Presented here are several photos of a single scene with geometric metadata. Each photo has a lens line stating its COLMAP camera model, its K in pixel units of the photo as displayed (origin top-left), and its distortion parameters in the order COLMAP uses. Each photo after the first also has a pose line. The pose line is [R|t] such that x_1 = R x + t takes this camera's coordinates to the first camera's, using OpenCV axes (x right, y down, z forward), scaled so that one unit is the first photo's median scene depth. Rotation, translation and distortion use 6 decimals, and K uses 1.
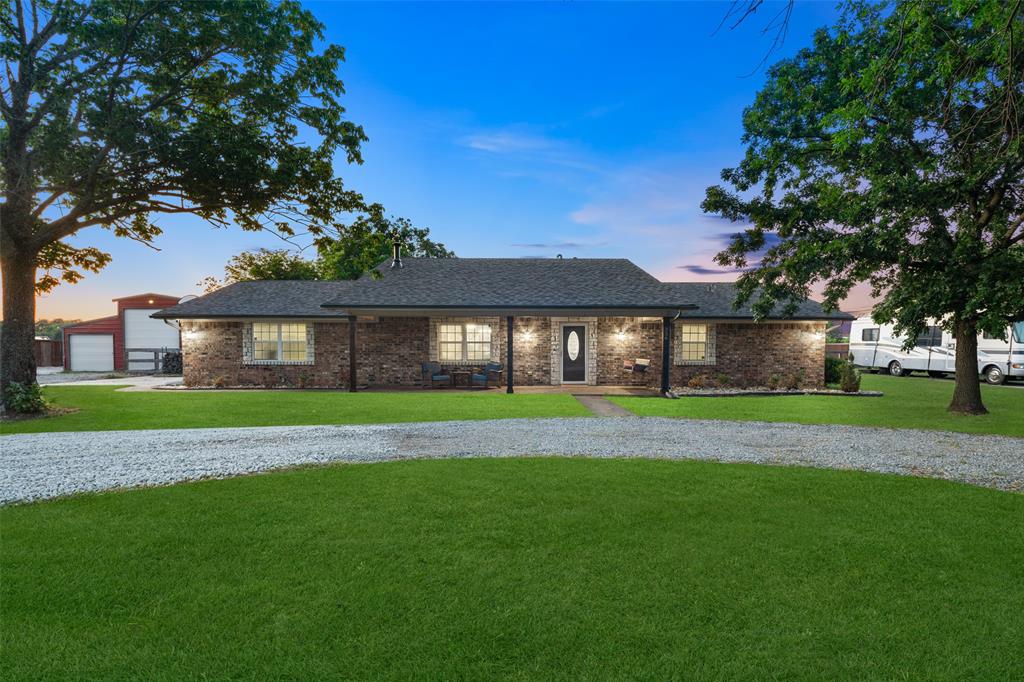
lens RADIAL K [[494.0, 0, 512.0], [0, 494.0, 341.0], [0, 0, 1]] dist [0.000351, 0.000059]
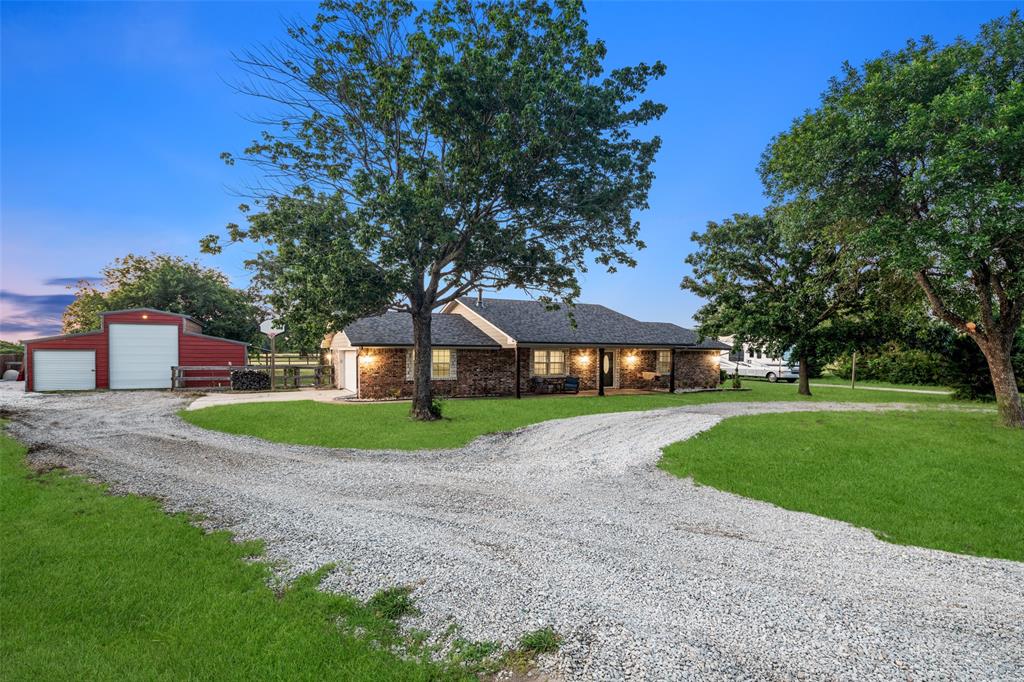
lens RADIAL K [[494.0, 0, 512.0], [0, 494.0, 341.0], [0, 0, 1]] dist [0.000351, 0.000059]
pose [[0.900843, 0.013542, 0.433934, -0.847151], [-0.009531, 0.999889, -0.011418, -0.045251], [-0.434041, 0.006150, 0.900872, -0.303058]]
